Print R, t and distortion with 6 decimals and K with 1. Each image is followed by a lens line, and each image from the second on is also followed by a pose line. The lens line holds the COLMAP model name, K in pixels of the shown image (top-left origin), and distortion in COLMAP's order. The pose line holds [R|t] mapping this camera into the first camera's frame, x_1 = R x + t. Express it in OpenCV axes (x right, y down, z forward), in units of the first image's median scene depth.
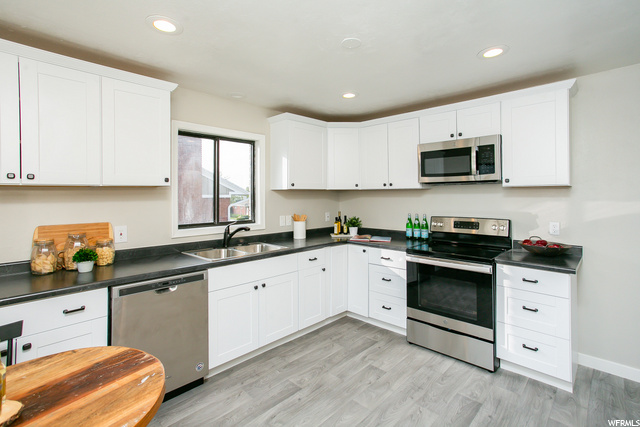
lens RADIAL K [[313.7, 0, 319.2], [0, 313.7, 191.4], [0, 0, 1]] dist [-0.003345, 0.000069]
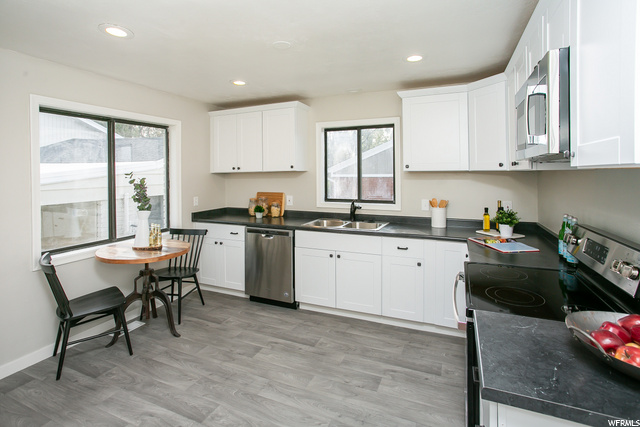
lens RADIAL K [[313.7, 0, 319.2], [0, 313.7, 191.4], [0, 0, 1]] dist [-0.003345, 0.000069]
pose [[0.348528, 0.050856, -0.935918, 0.874137], [0.008088, 0.998327, 0.057259, -0.000699], [0.937263, -0.027526, 0.347534, 0.559989]]
